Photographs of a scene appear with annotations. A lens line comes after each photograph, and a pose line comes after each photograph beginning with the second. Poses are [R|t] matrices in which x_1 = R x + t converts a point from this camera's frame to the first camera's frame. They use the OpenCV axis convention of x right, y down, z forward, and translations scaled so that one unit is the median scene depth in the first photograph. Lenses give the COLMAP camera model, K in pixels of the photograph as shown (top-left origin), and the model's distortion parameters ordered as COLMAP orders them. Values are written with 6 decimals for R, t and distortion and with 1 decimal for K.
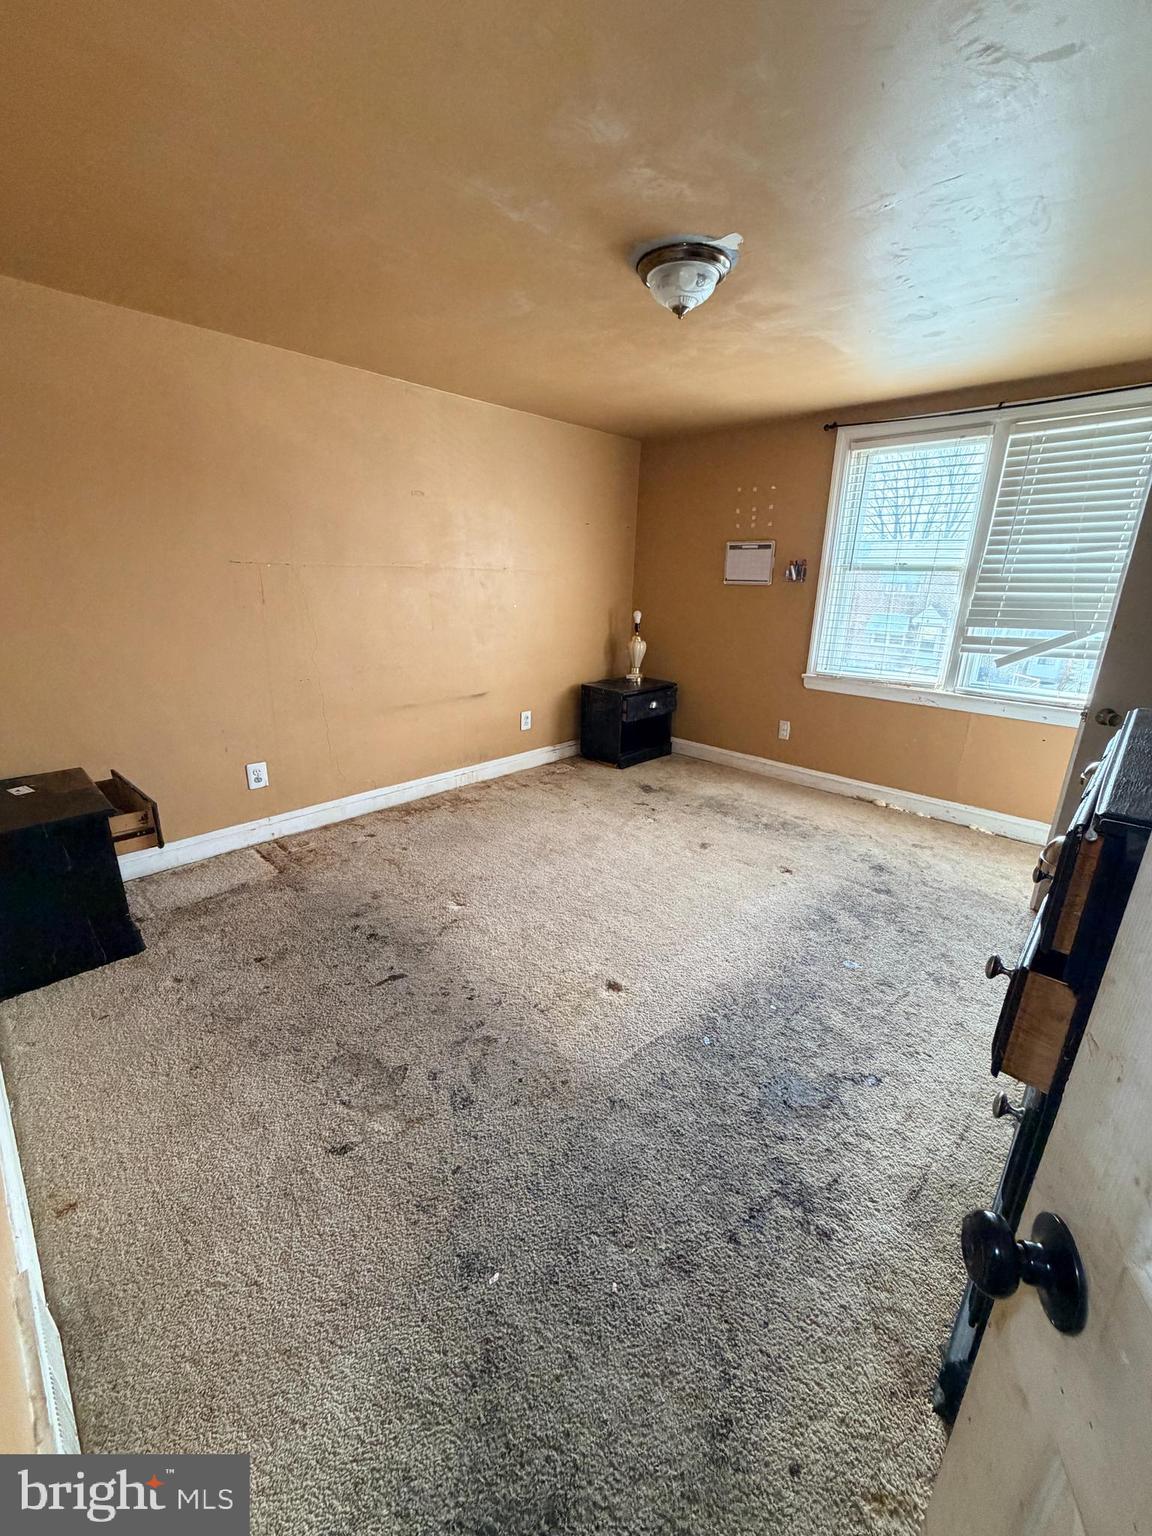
lens RADIAL K [[615.9, 0, 571.0], [0, 615.9, 772.9], [0, 0, 1]] dist [-0.001925, -0.000102]
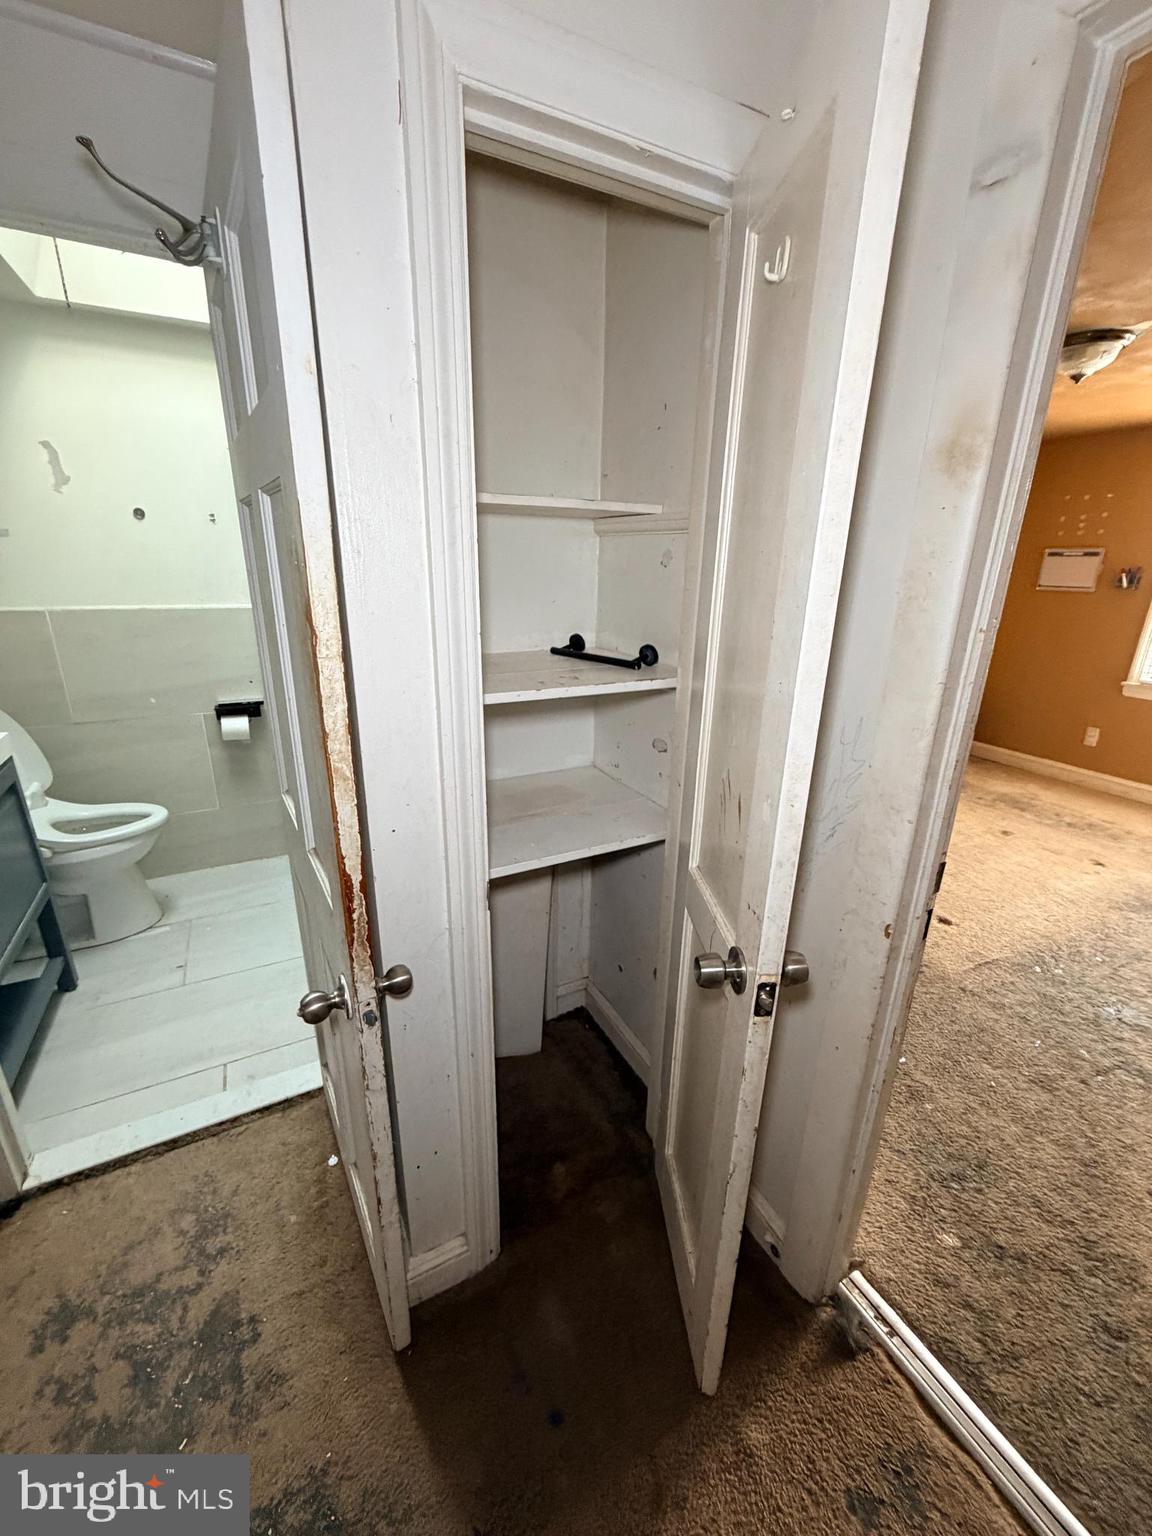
lens RADIAL K [[620.0, 0, 577.6], [0, 620.0, 768.5], [0, 0, 1]] dist [0.007778, -0.000061]
pose [[0.952028, 0.098135, -0.289849, -0.192269], [-0.095941, 0.995148, 0.021804, 0.050939], [0.290583, 0.007051, 0.956824, -0.272114]]
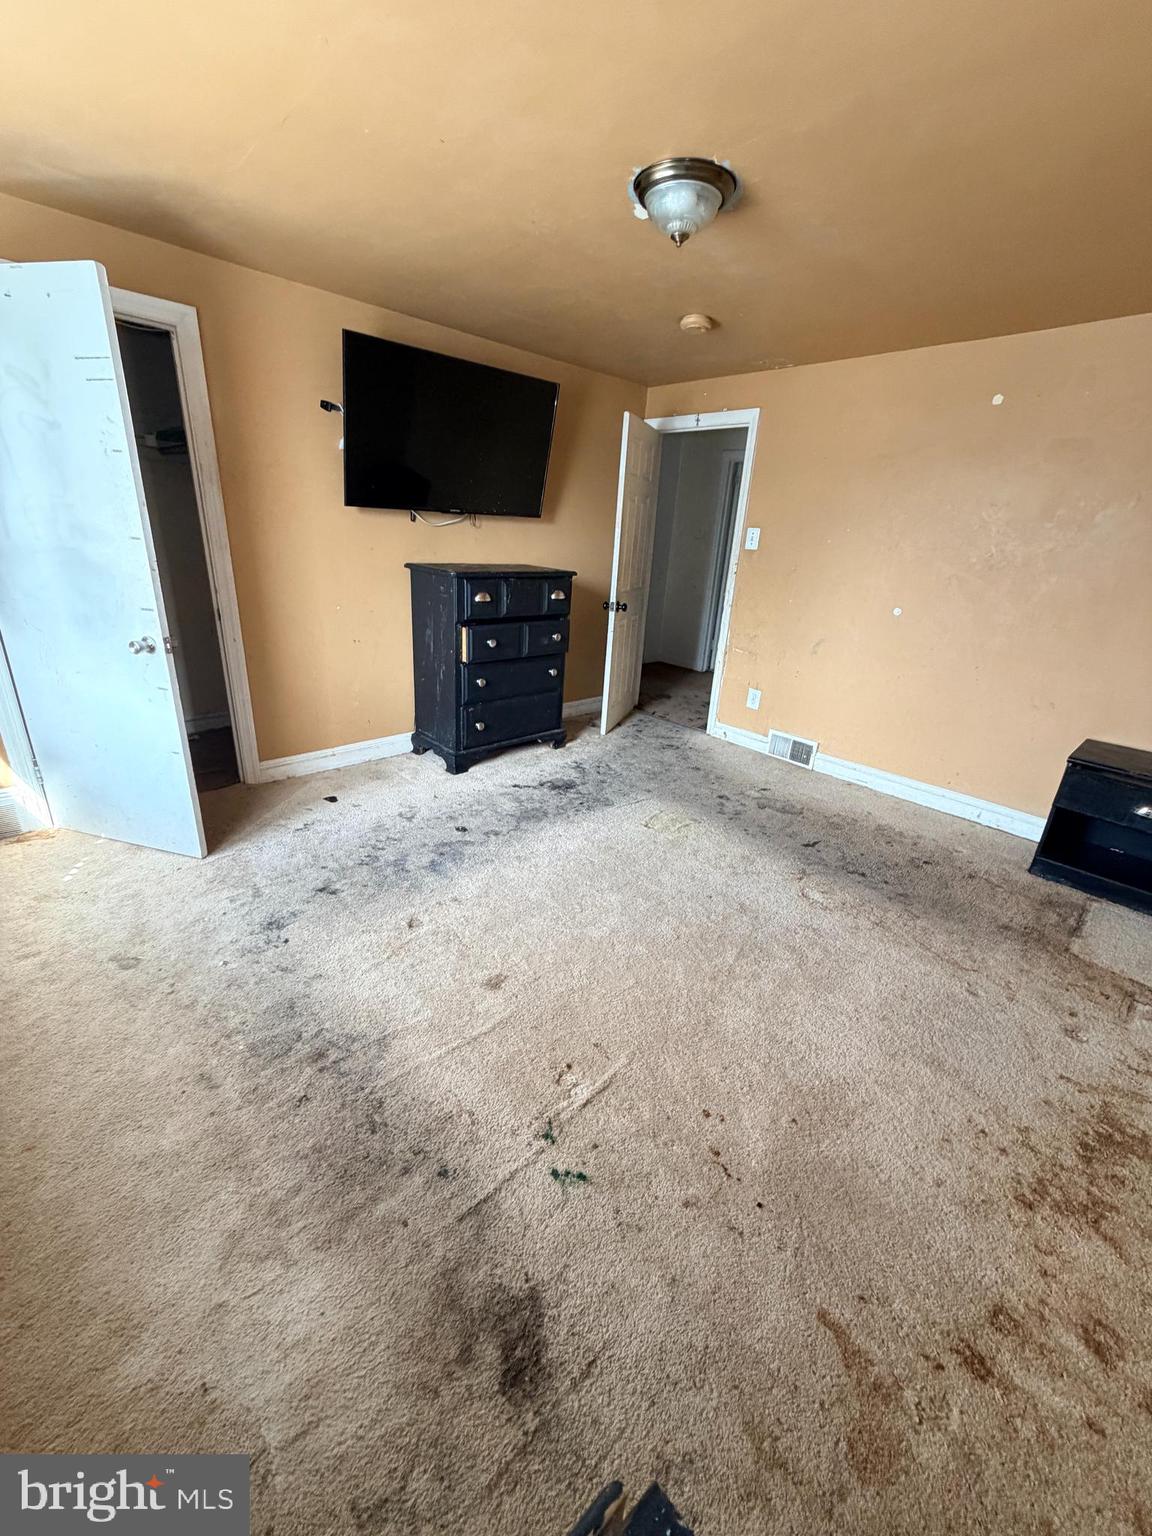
lens RADIAL K [[620.0, 0, 577.6], [0, 620.0, 768.5], [0, 0, 1]] dist [0.007778, -0.000061]
pose [[-0.996197, -0.086053, 0.013659, 0.143056], [-0.057763, 0.769632, 0.635870, -0.415861], [-0.065230, 0.632663, -0.771675, 1.281146]]
